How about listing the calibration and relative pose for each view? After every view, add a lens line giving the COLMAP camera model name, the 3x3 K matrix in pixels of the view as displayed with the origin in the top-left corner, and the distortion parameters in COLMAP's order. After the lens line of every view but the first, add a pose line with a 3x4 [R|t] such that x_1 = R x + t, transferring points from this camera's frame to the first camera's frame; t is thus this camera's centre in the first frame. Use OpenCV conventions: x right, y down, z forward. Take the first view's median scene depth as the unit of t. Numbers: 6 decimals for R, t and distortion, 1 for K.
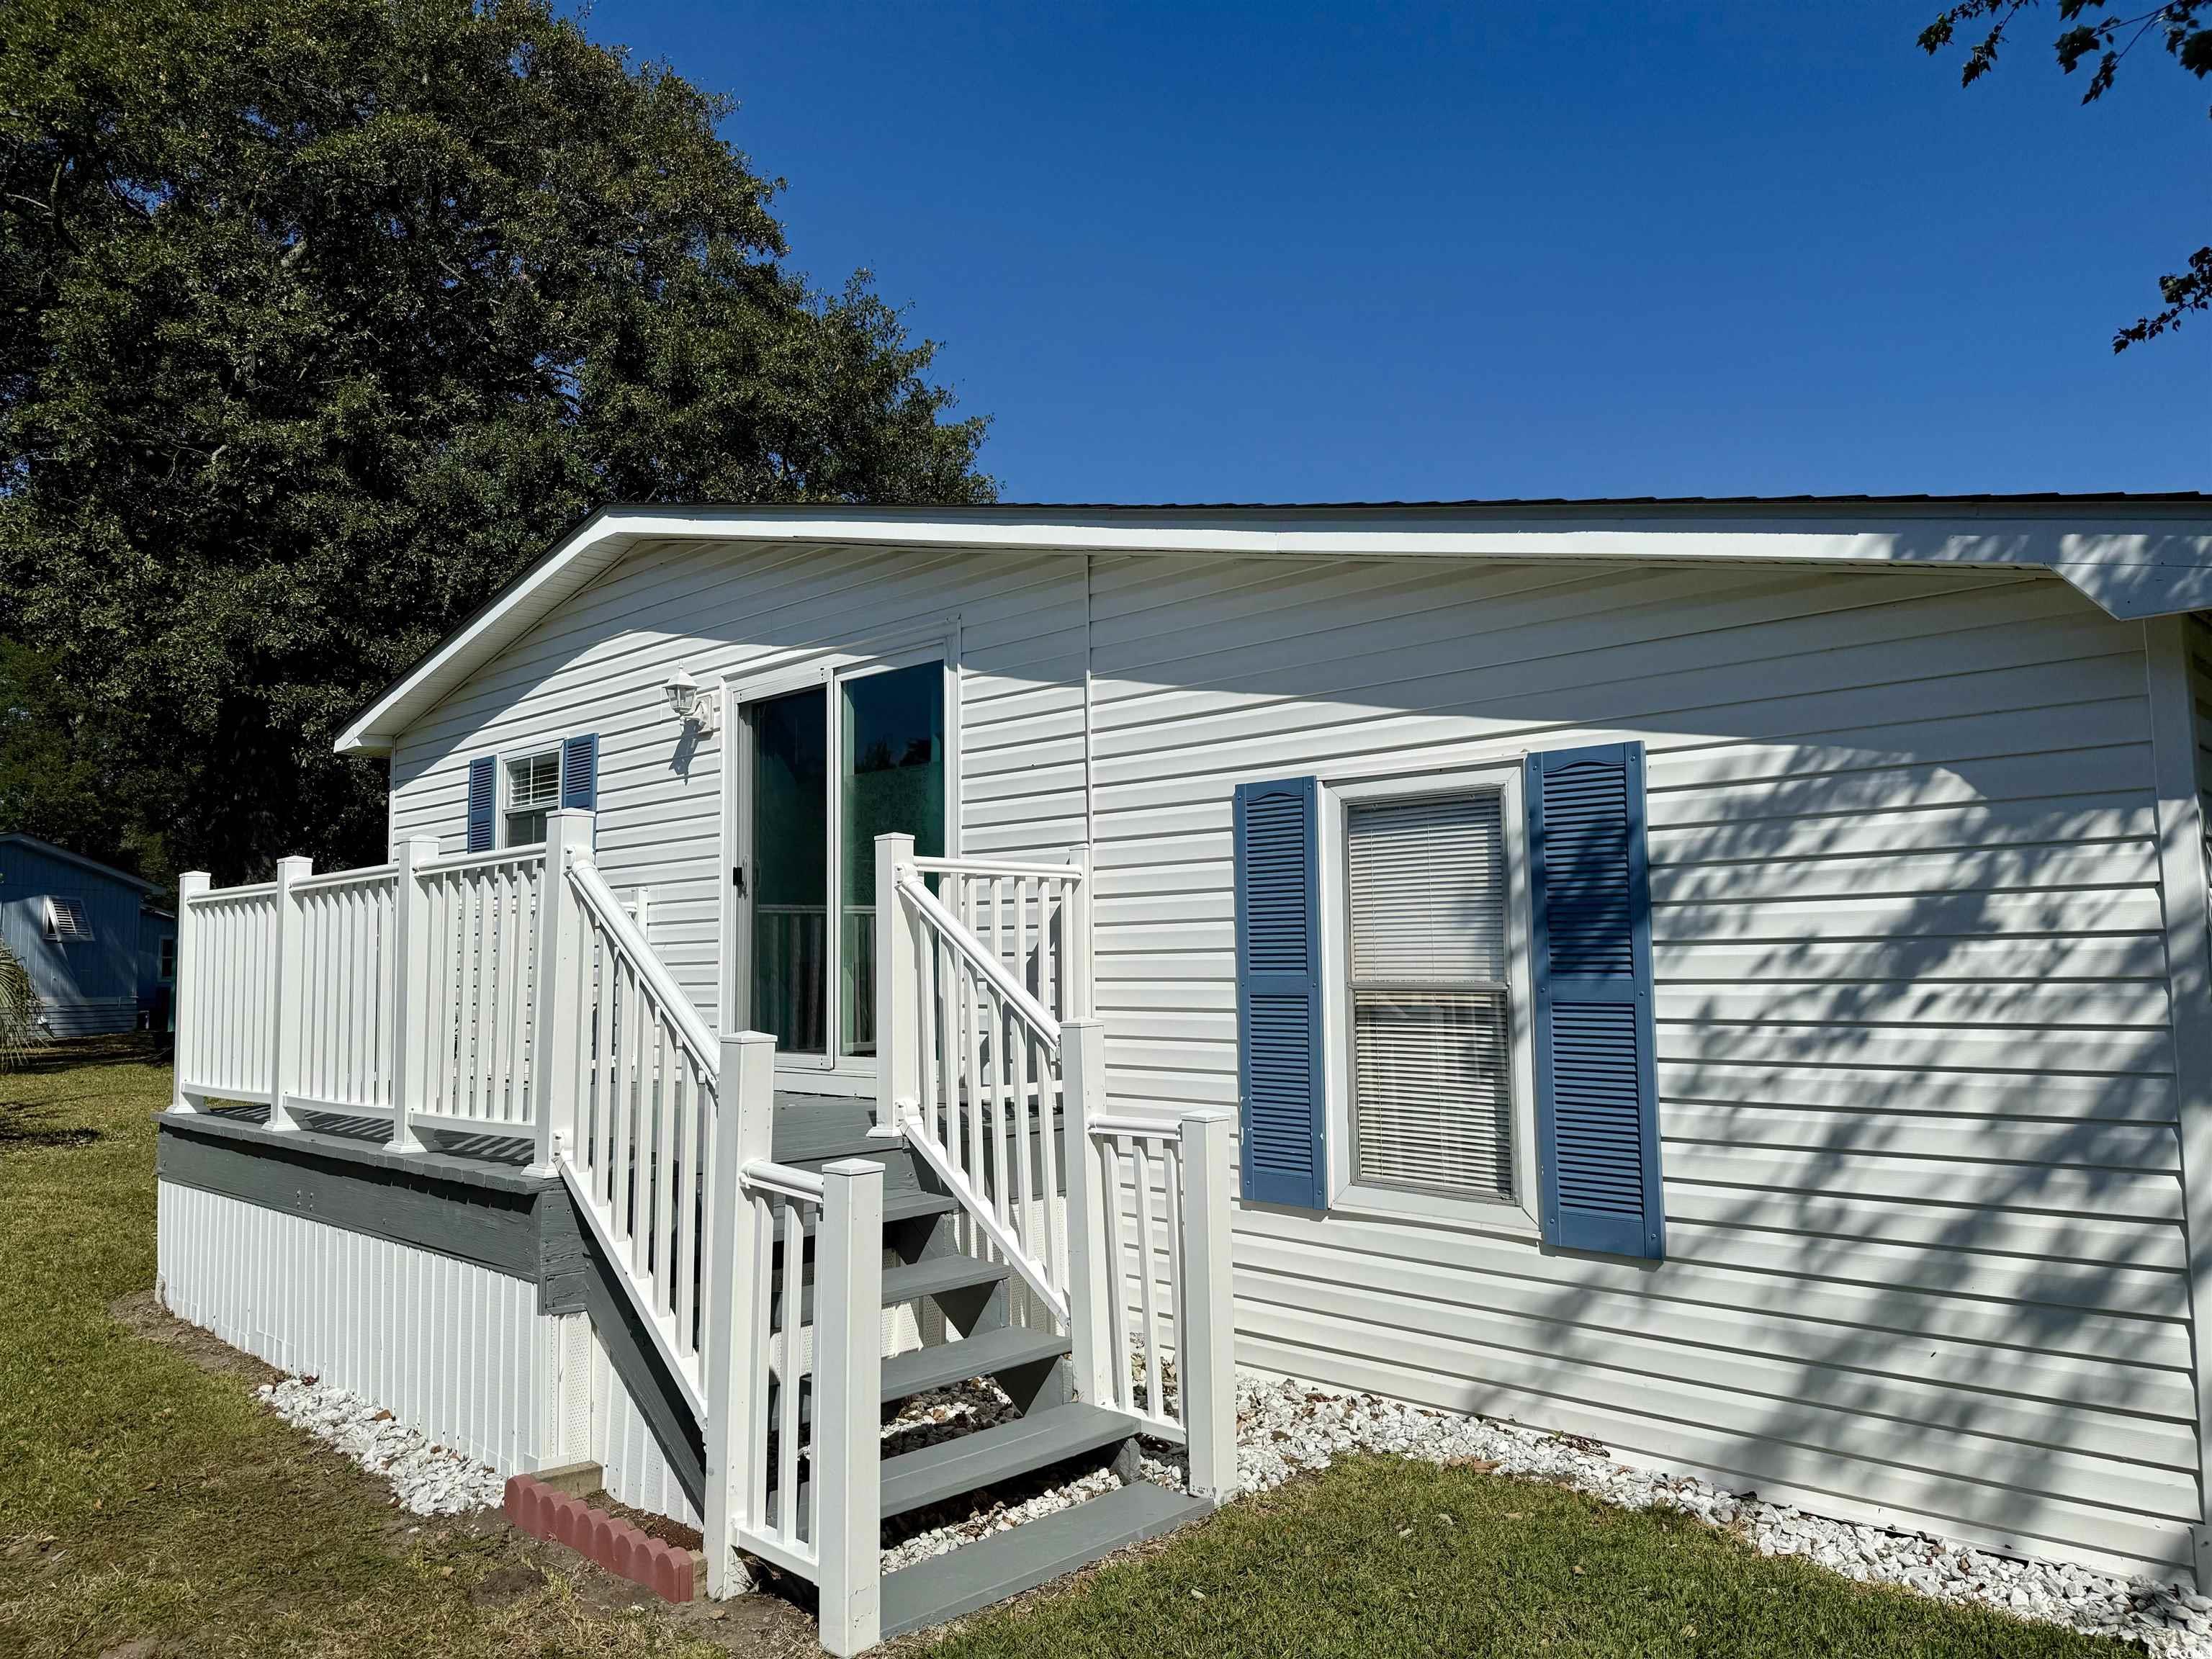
lens RADIAL K [[1551.9, 0, 1112.9], [0, 1551.9, 845.3], [0, 0, 1]] dist [0.066550, -0.090242]
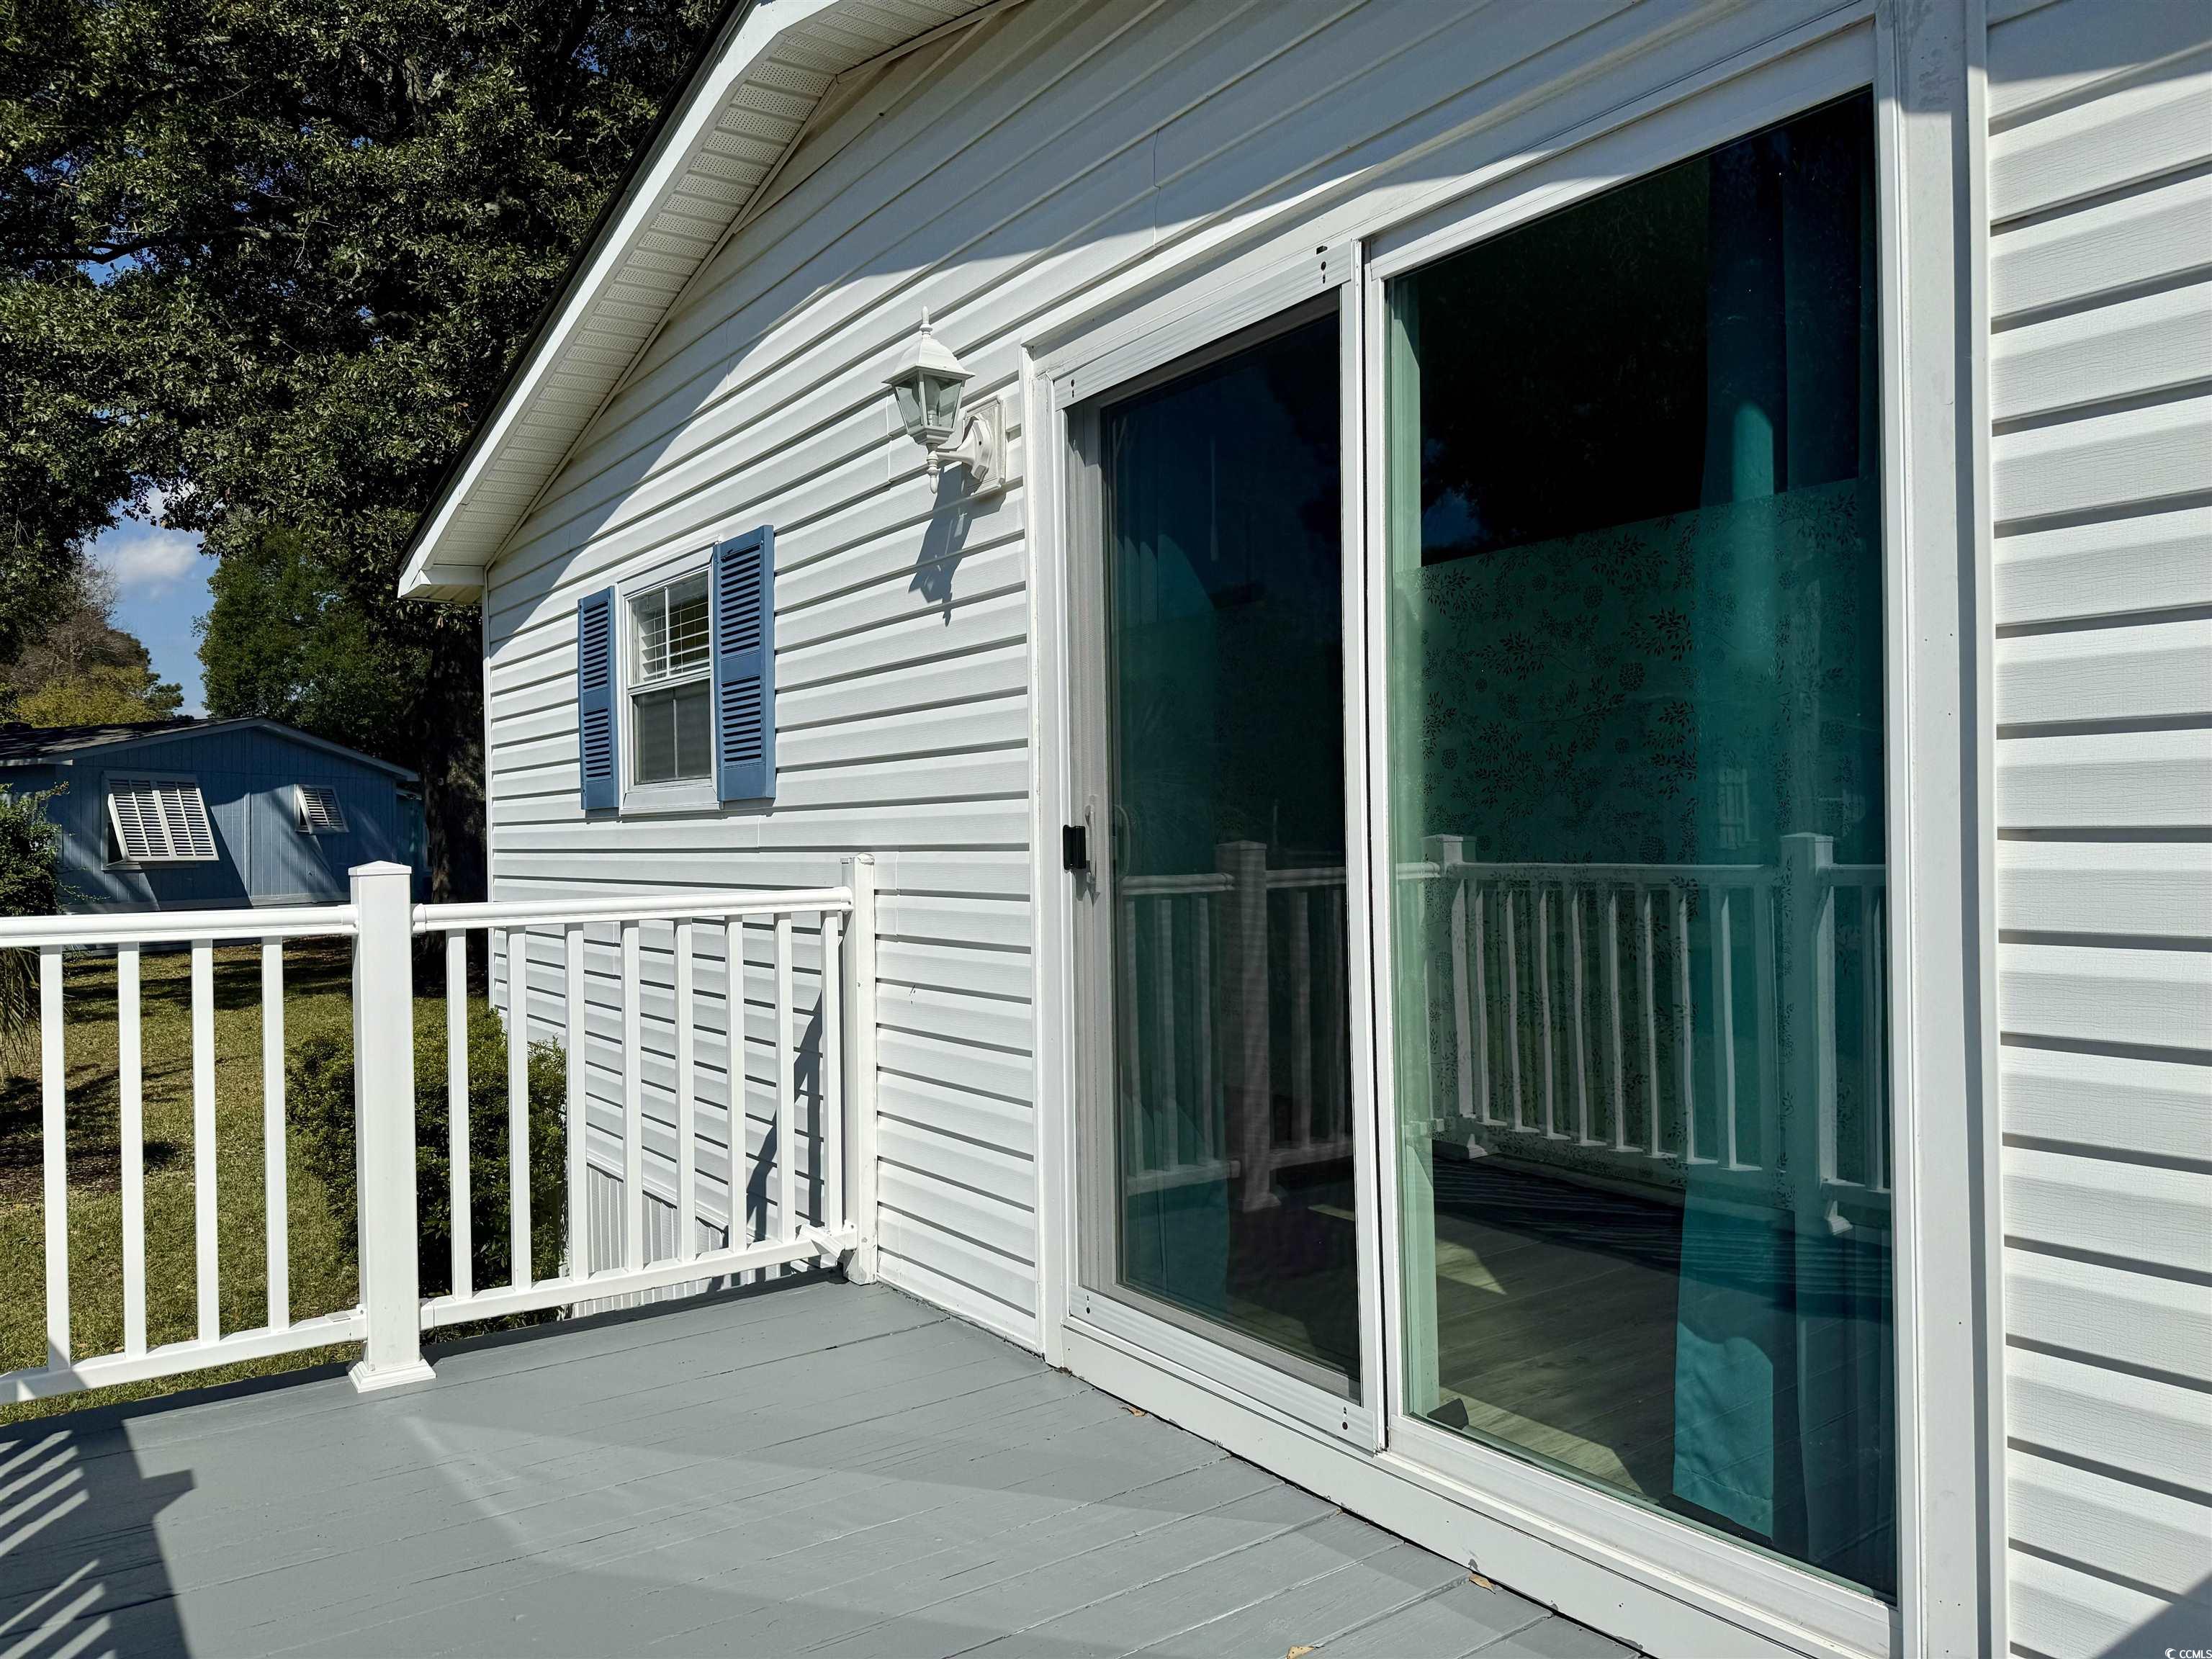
lens RADIAL K [[1551.9, 0, 1105.2], [0, 1551.9, 828.1], [0, 0, 1]] dist [0.066550, -0.090242]
pose [[0.984901, -0.004673, -0.173054, -0.152642], [0.017964, 0.996998, 0.075312, -0.013604], [0.172183, -0.077284, 0.982029, 0.566834]]
